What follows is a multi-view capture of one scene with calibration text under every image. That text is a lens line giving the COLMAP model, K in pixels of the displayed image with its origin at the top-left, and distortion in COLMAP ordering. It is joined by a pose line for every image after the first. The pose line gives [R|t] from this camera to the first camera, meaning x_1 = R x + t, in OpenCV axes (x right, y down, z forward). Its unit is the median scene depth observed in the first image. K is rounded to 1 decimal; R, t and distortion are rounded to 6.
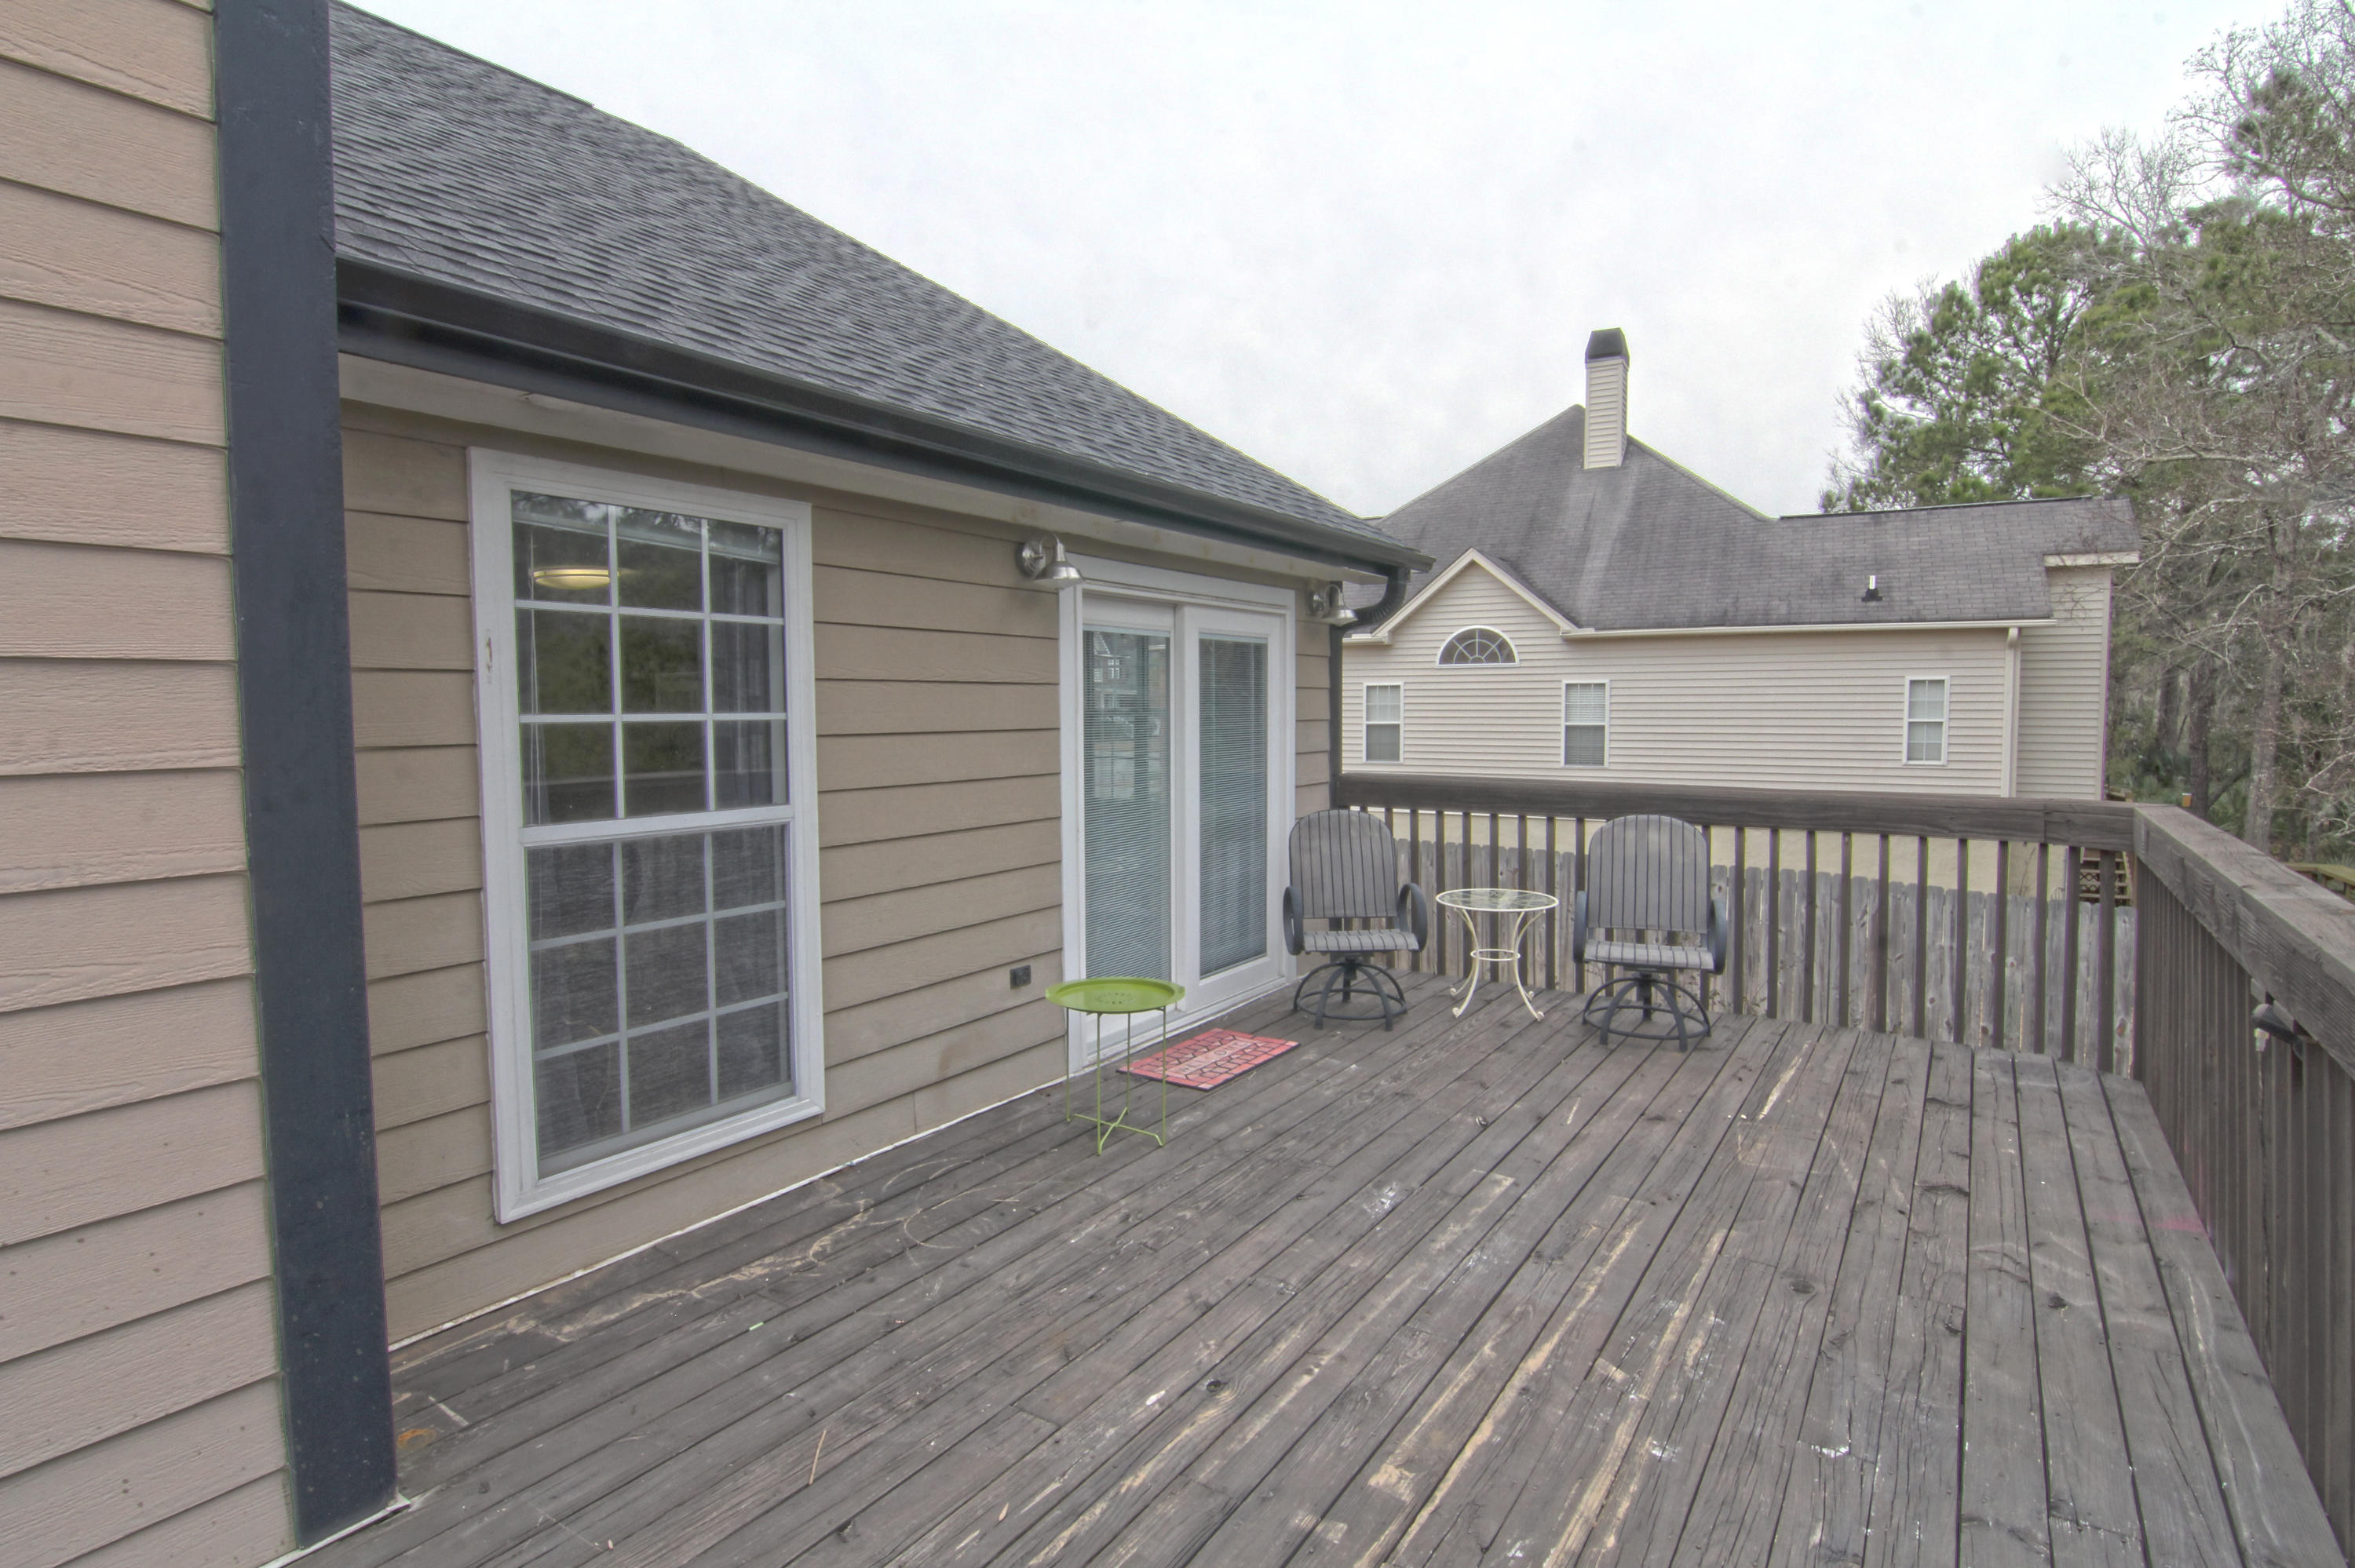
lens RADIAL K [[1191.6, 0, 1179.2], [0, 1191.6, 781.1], [0, 0, 1]] dist [0.002441, -0.016762]
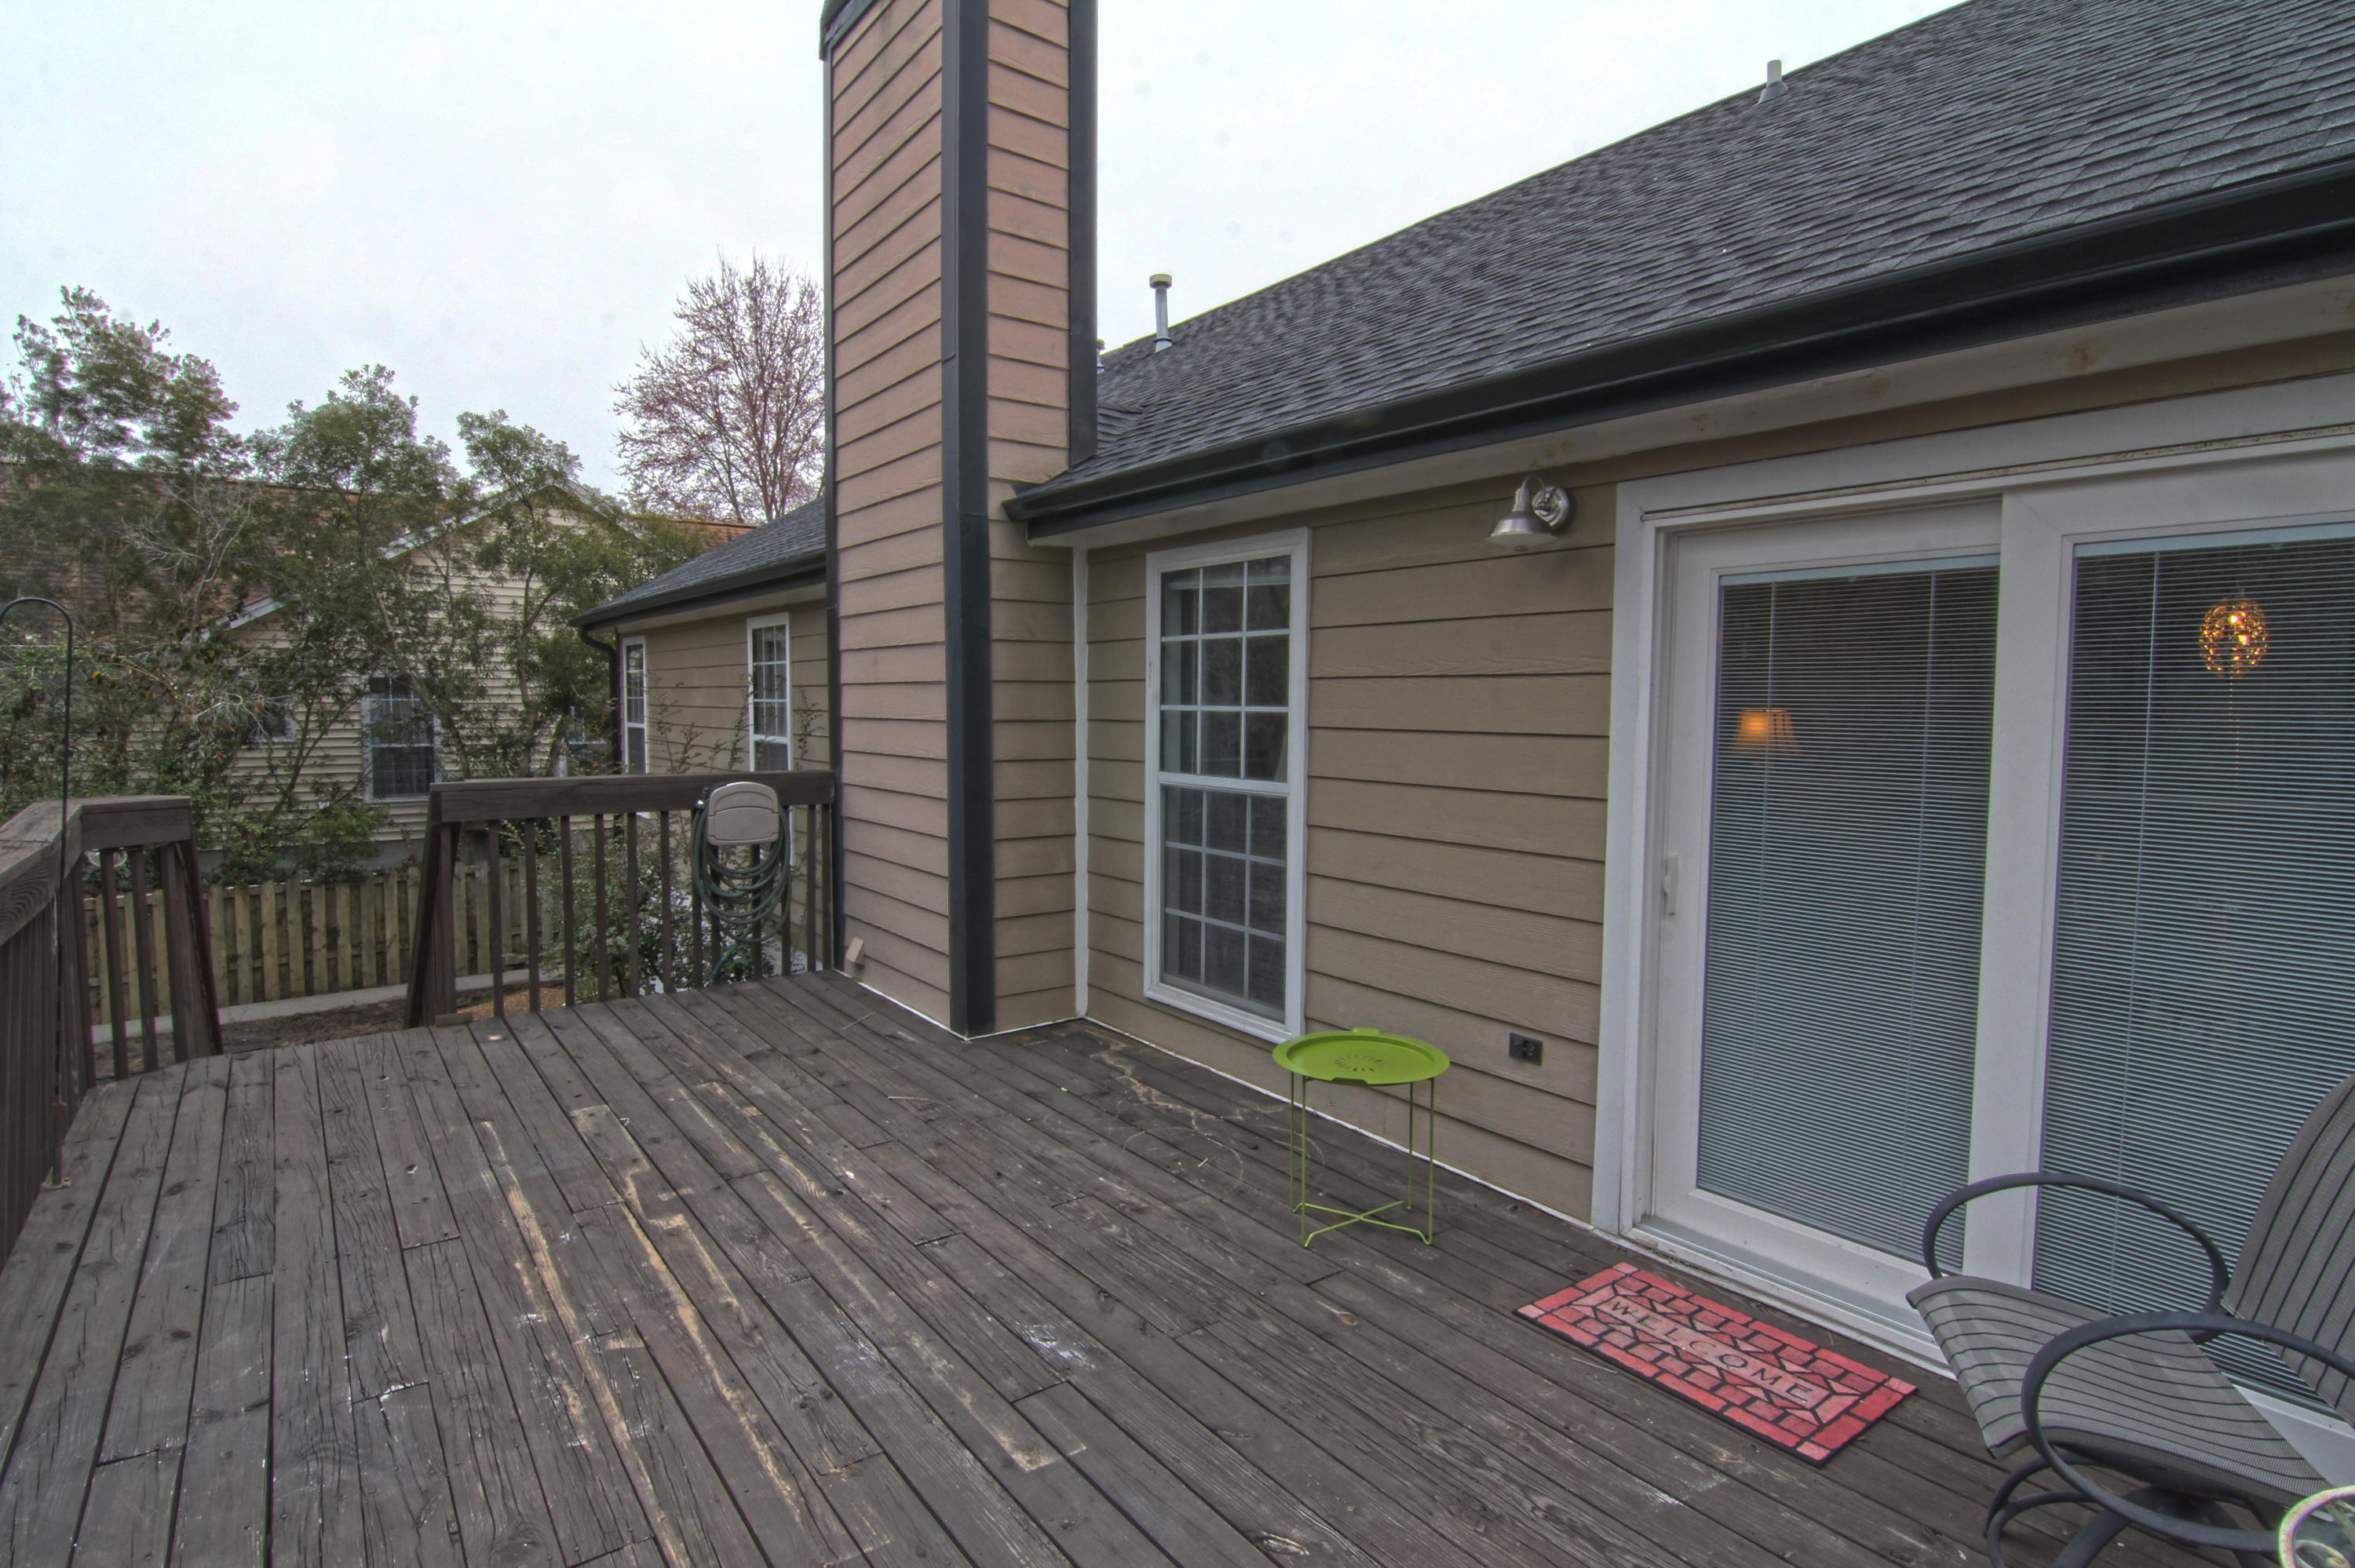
lens RADIAL K [[1191.6, 0, 1179.2], [0, 1191.6, 781.1], [0, 0, 1]] dist [0.002441, -0.016762]
pose [[-0.336555, 0.064716, -0.939437, 0.919880], [-0.066105, 0.993551, 0.092126, -0.094019], [0.939341, 0.093107, -0.330106, 1.412390]]
